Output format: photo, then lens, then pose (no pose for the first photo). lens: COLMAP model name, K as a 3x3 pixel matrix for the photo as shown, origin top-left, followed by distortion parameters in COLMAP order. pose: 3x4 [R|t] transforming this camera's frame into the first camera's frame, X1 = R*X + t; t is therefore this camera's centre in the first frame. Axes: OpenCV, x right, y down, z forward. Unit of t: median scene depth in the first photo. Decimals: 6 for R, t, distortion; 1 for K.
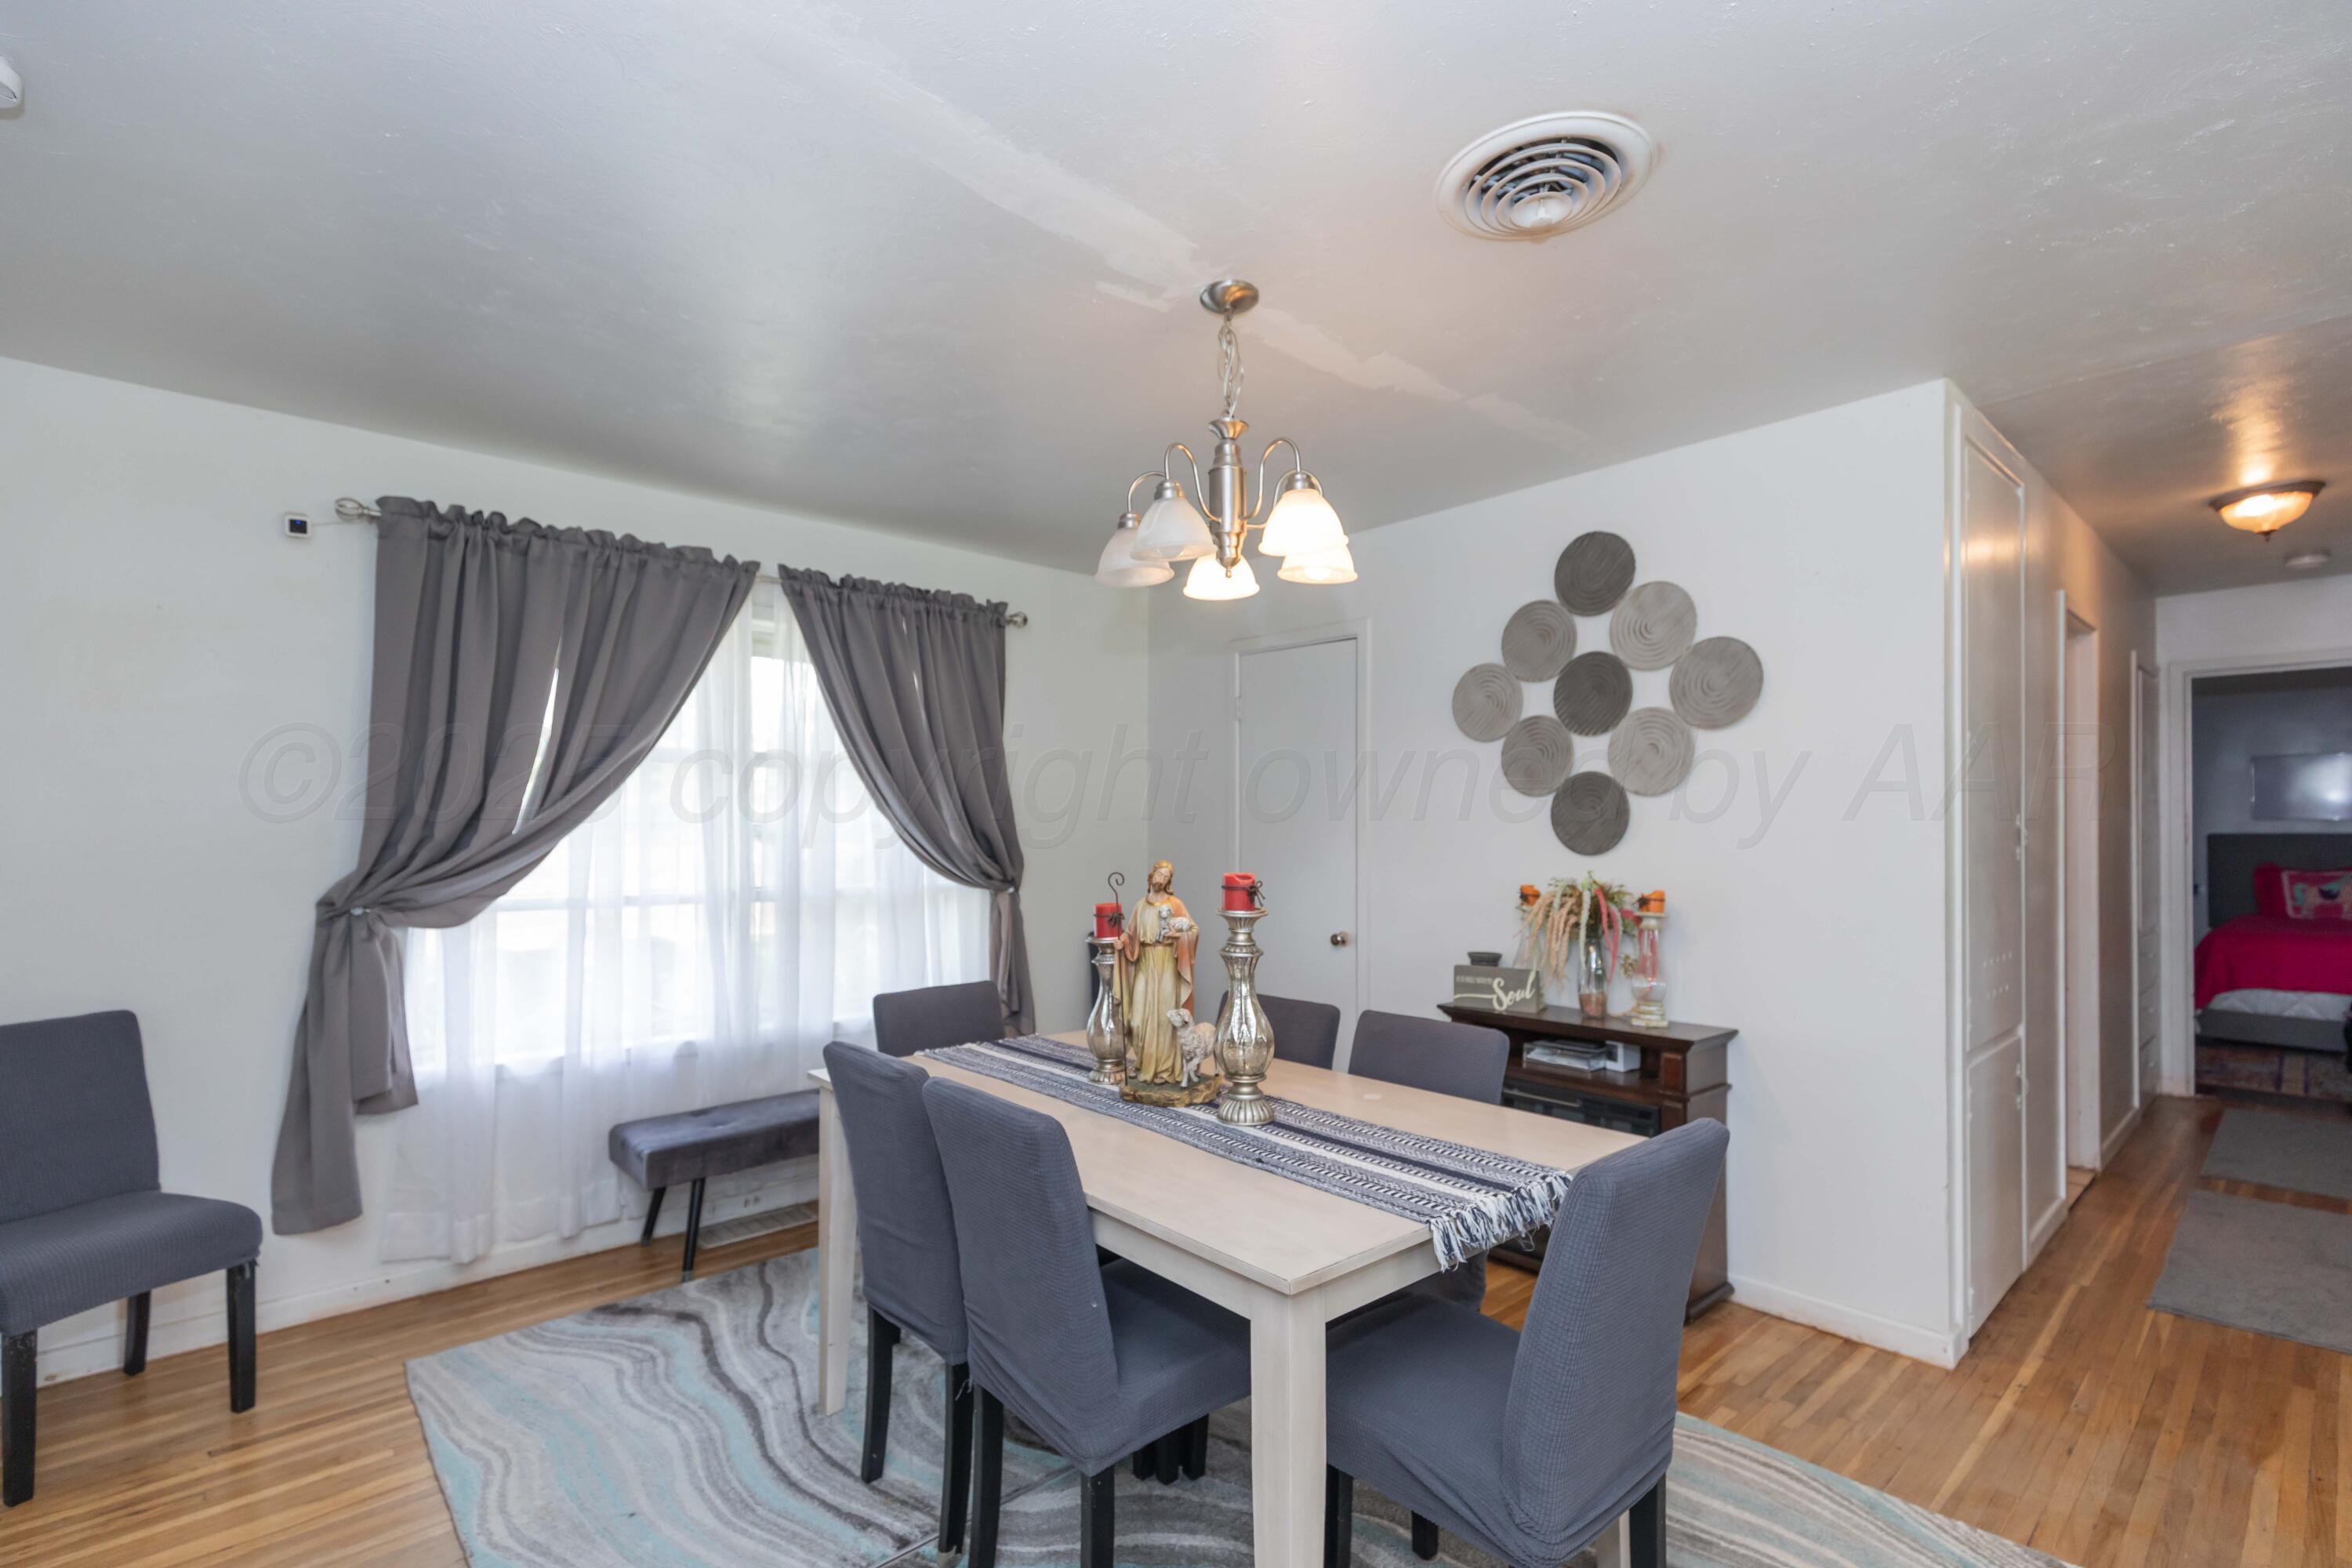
lens RADIAL K [[1080.0, 0, 1193.5], [0, 1080.0, 819.7], [0, 0, 1]] dist [0.018367, -0.017810]
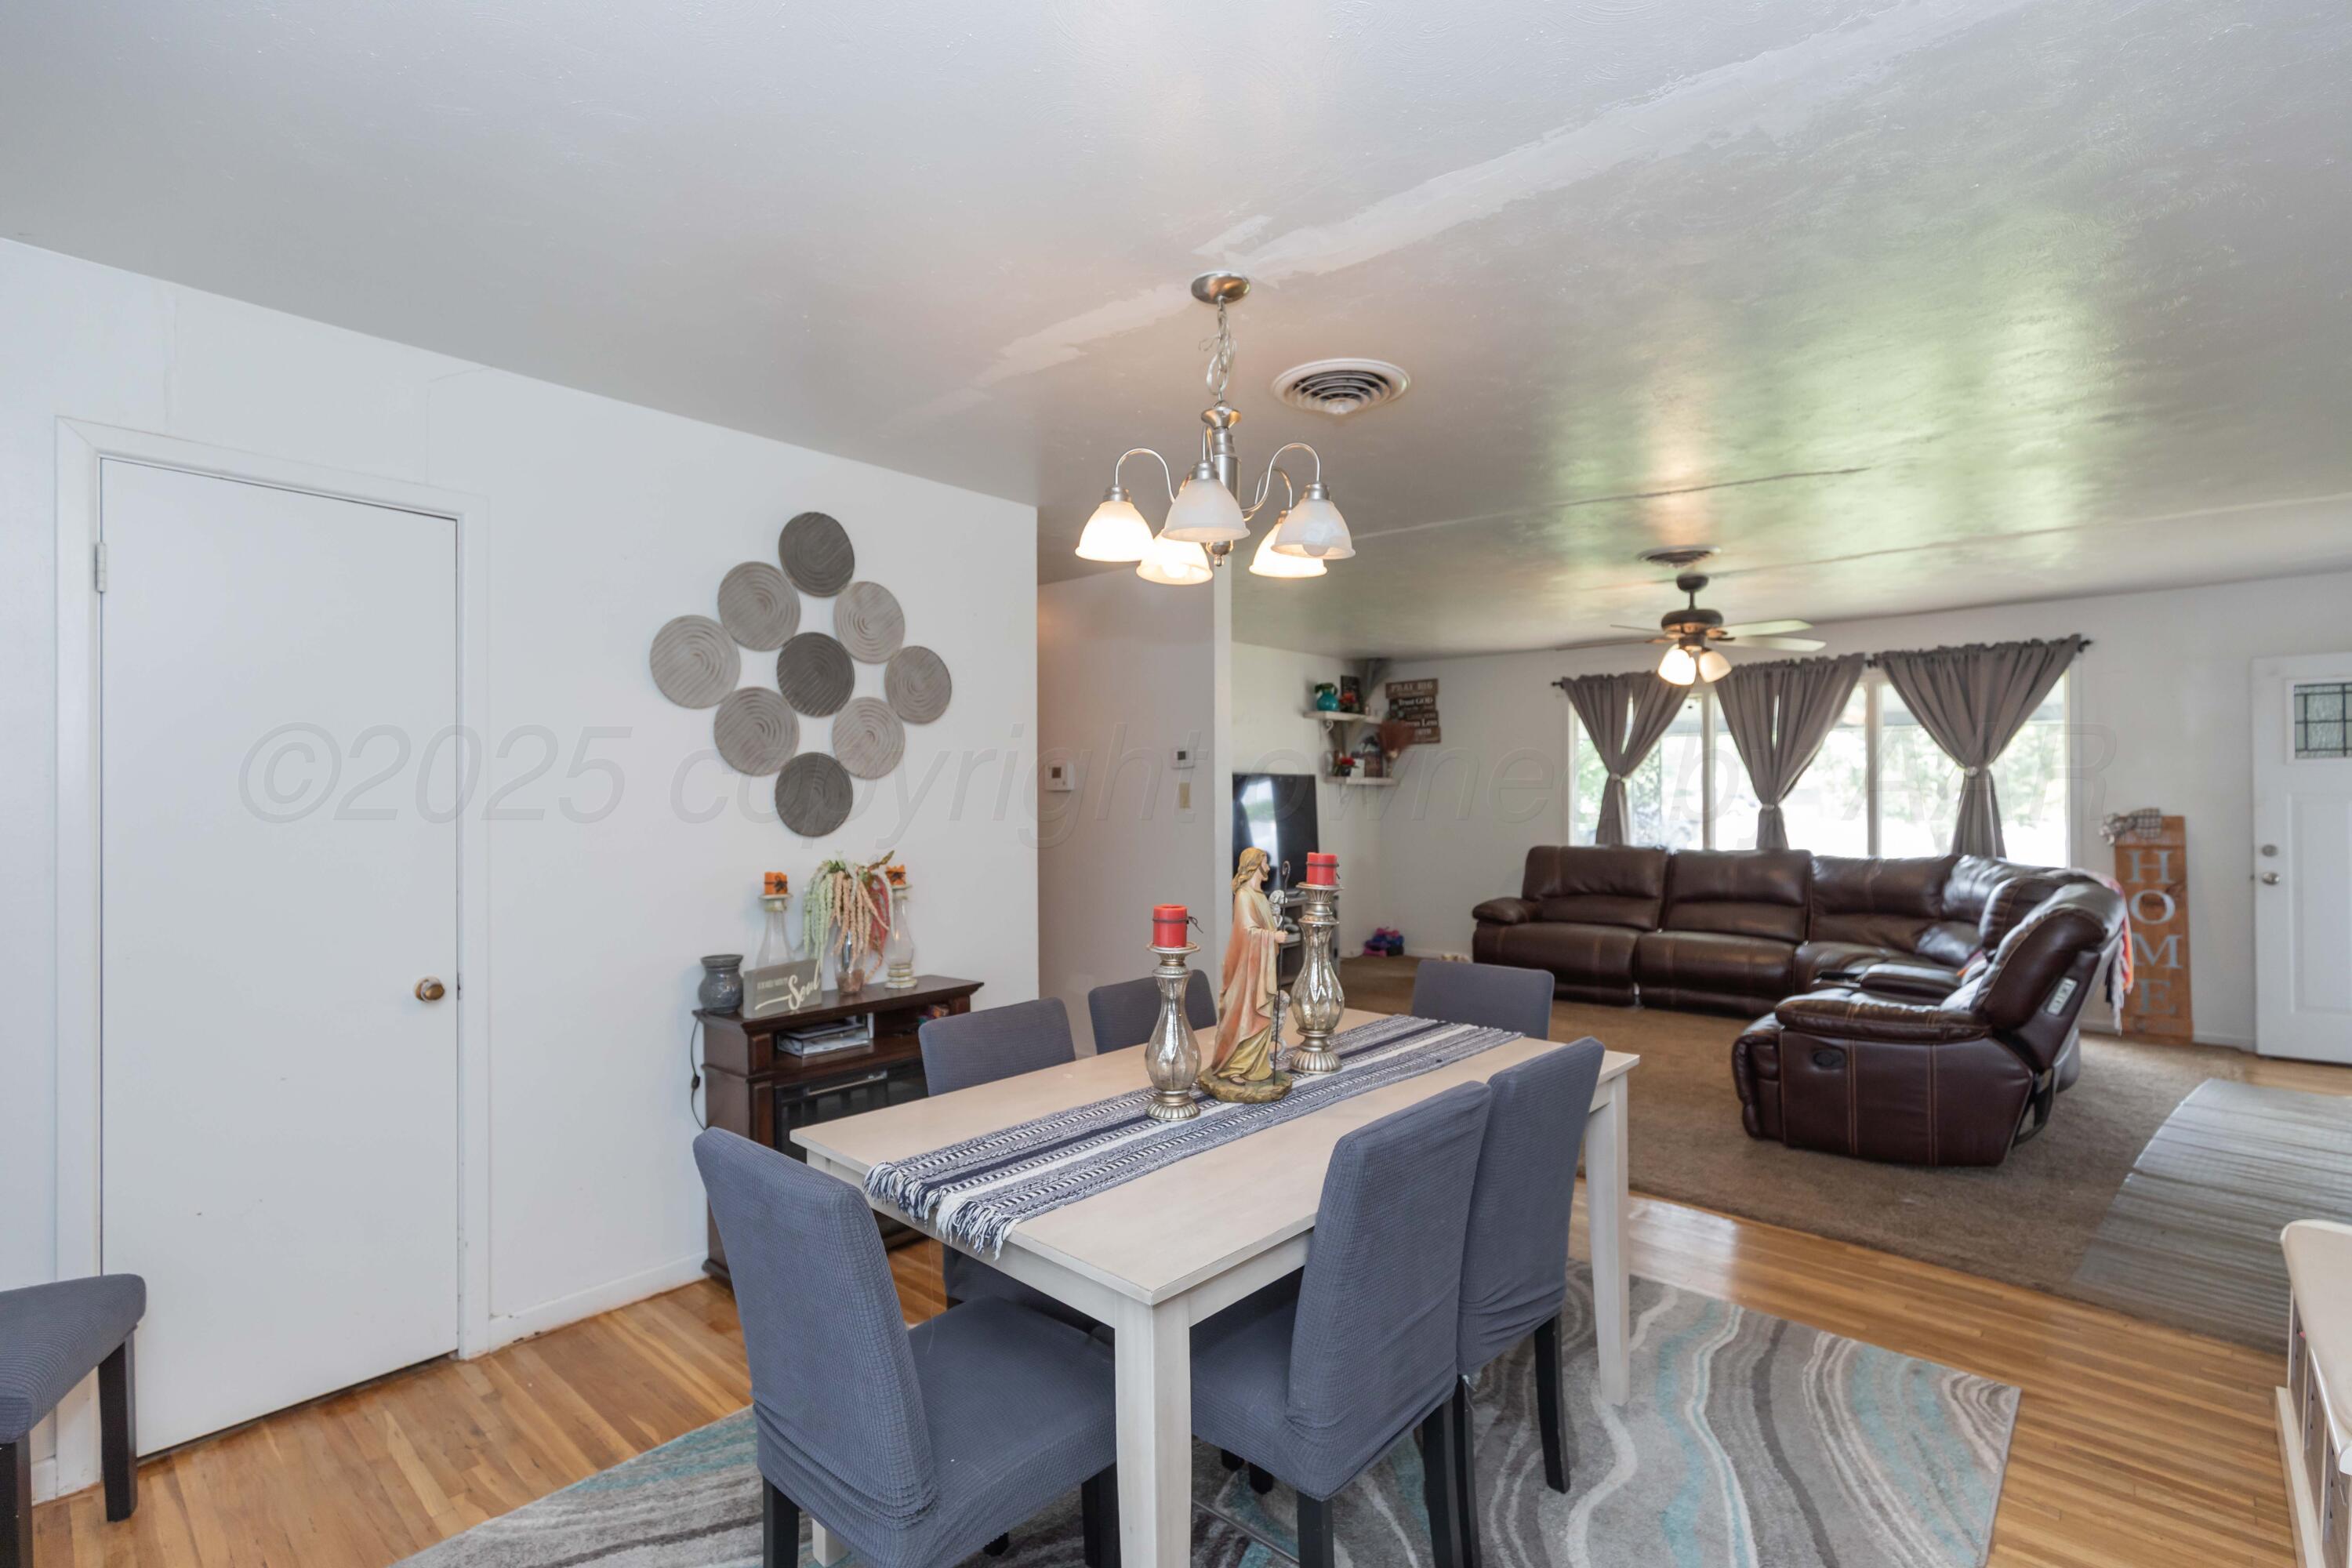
lens RADIAL K [[1067.2, 0, 1167.4], [0, 1067.2, 801.2], [0, 0, 1]] dist [0.016979, -0.005477]
pose [[-0.107577, -0.004809, 0.994185, -0.669438], [-0.004509, 0.999980, 0.004349, -0.005828], [-0.994187, -0.004014, -0.107596, 0.811169]]
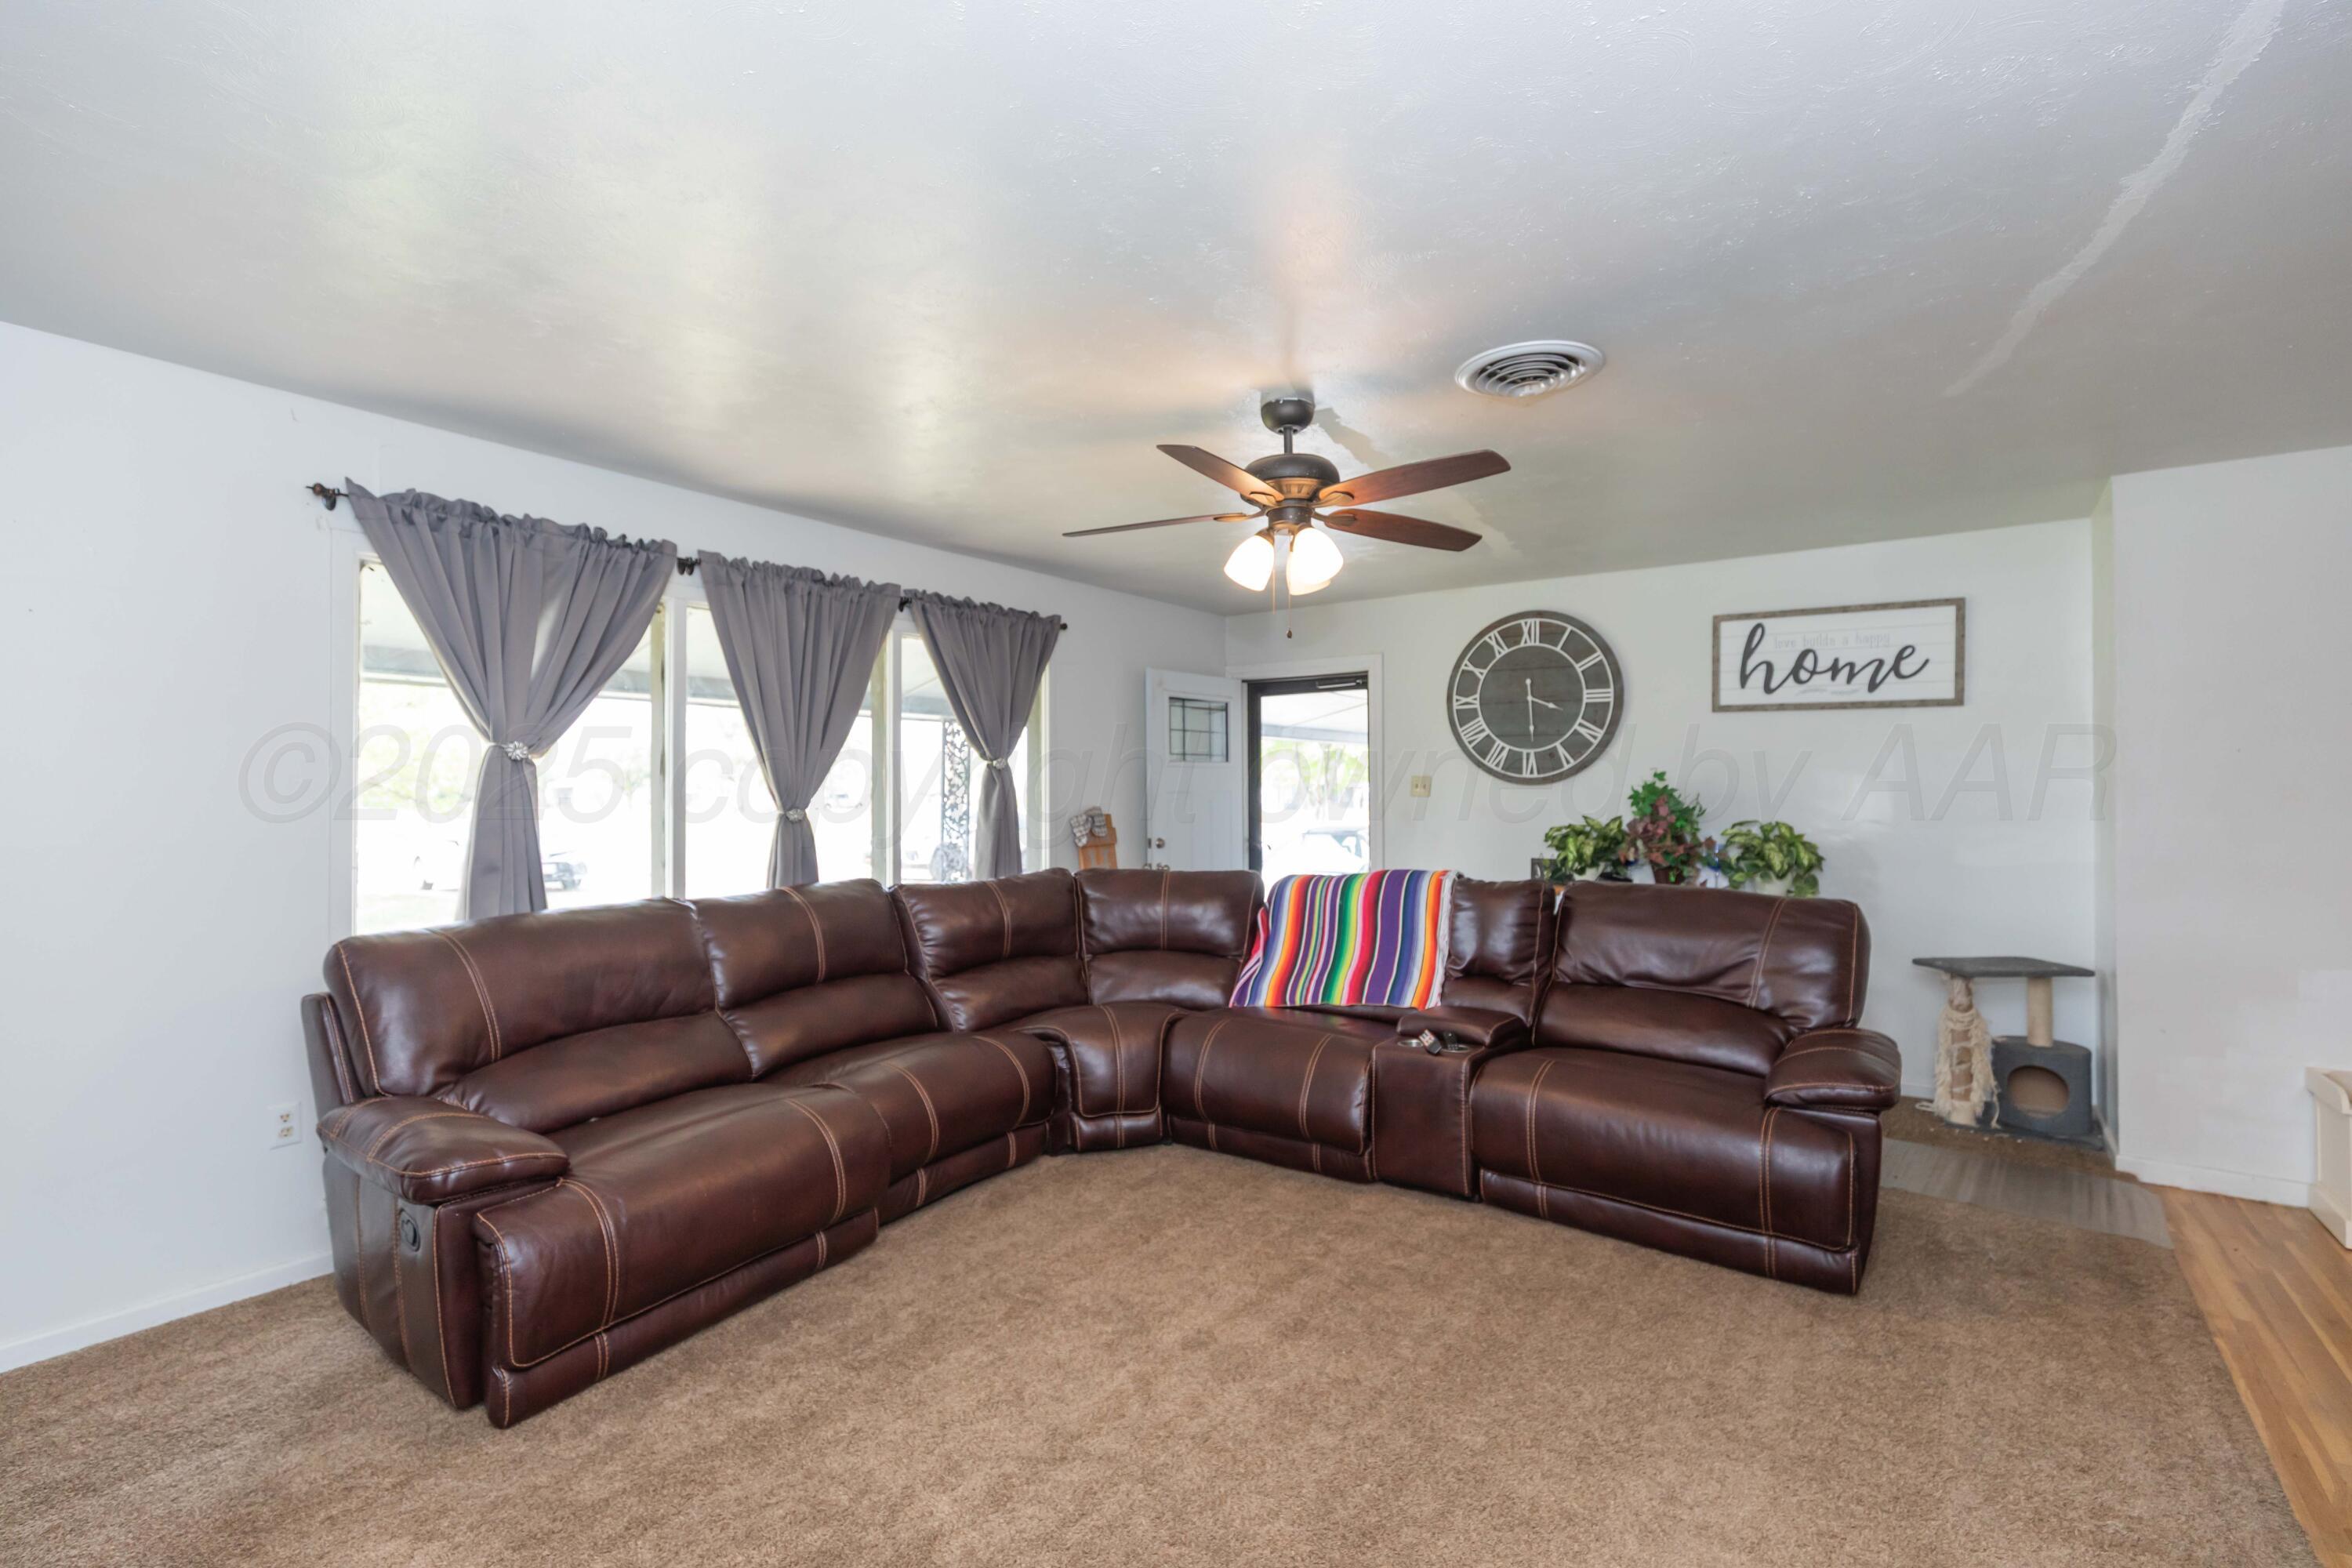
lens RADIAL K [[1067.2, 0, 1167.4], [0, 1067.2, 801.2], [0, 0, 1]] dist [0.016979, -0.005477]
pose [[-0.977580, 0.003867, -0.210529, 1.202118], [0.003803, 0.999993, 0.000710, -0.006072], [0.210530, -0.000106, -0.977587, 0.695700]]
